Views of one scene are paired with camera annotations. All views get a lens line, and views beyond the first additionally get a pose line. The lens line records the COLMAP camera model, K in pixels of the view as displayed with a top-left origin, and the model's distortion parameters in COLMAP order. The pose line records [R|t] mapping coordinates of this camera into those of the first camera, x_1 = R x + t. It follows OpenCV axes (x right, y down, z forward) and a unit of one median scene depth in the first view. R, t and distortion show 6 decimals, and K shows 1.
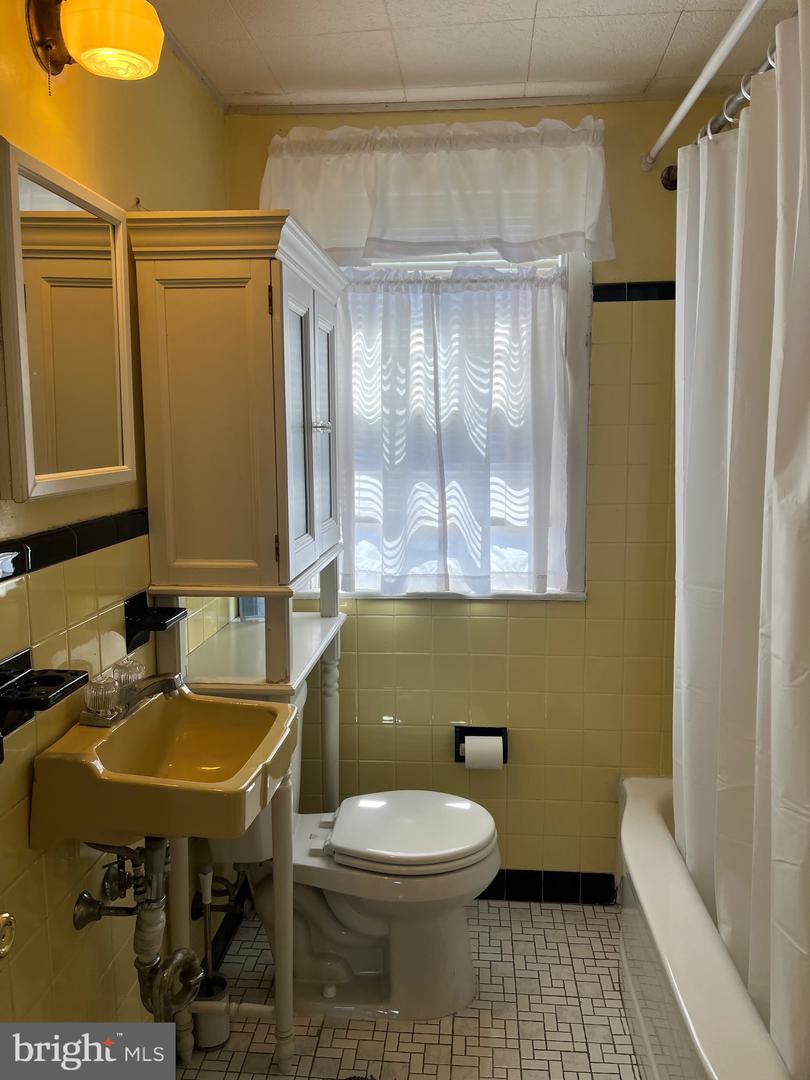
lens RADIAL K [[842.2, 0, 405.0], [0, 842.2, 540.0], [0, 0, 1]] dist [0.102885, -0.087572]
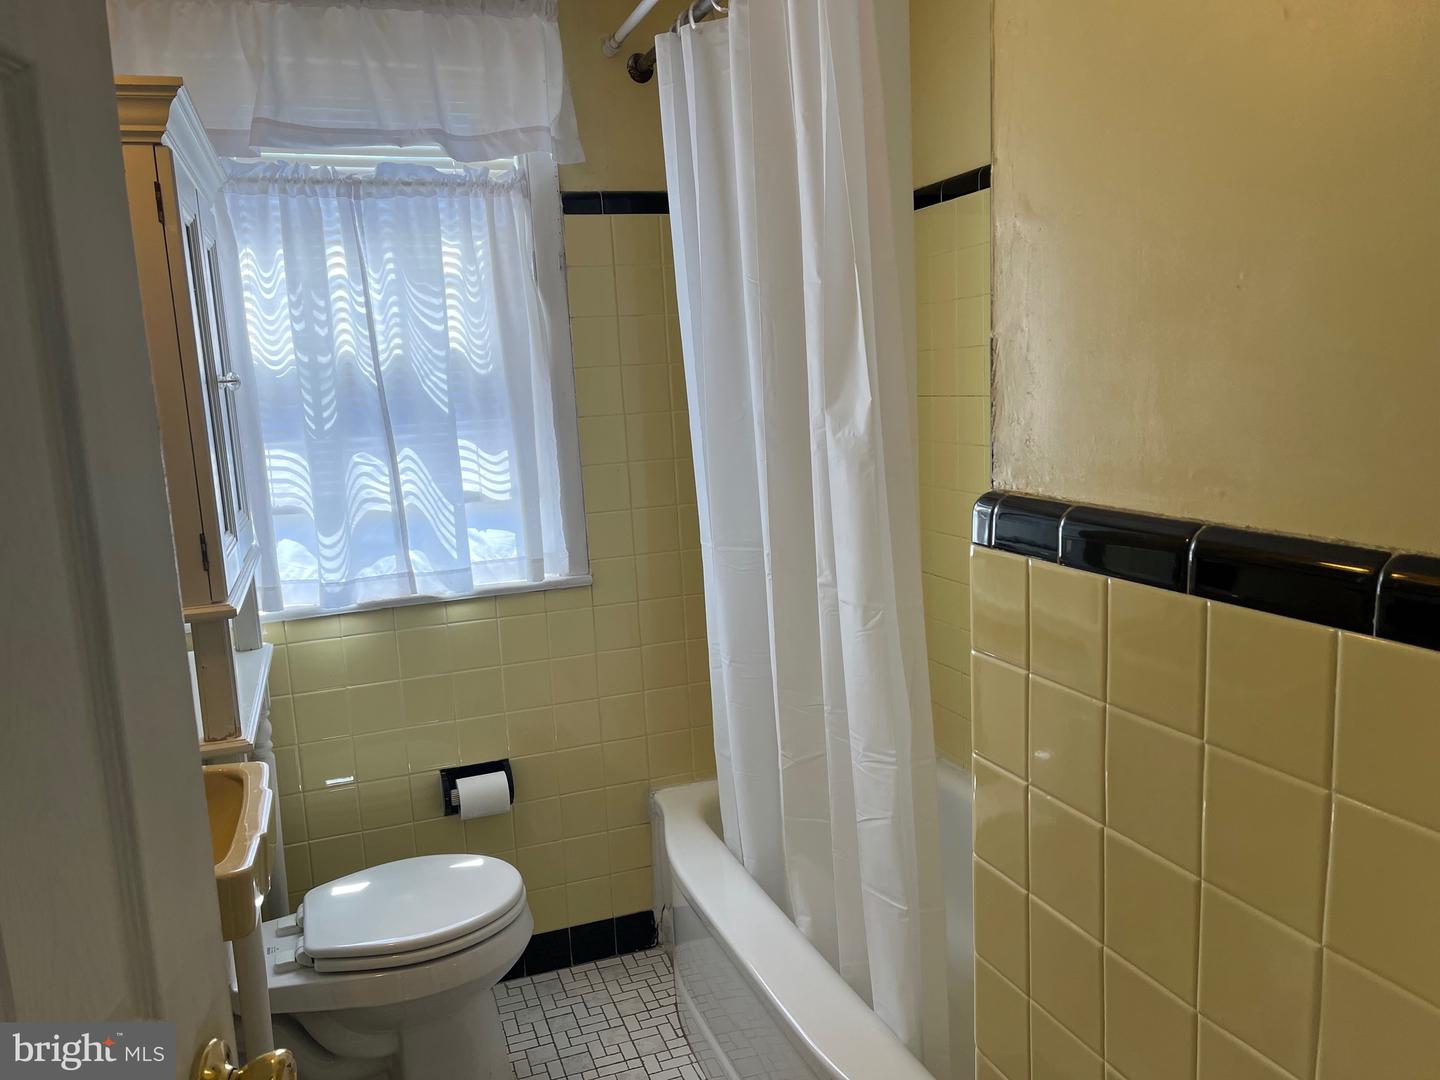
lens RADIAL K [[1123.0, 0, 720.0], [0, 1123.0, 540.0], [0, 0, 1]] dist [0.102885, -0.087572]
pose [[0.915258, -0.102986, 0.389482, -0.091579], [0.100158, 0.994588, 0.027620, 0.012031], [-0.390218, 0.013730, 0.920620, -0.041094]]
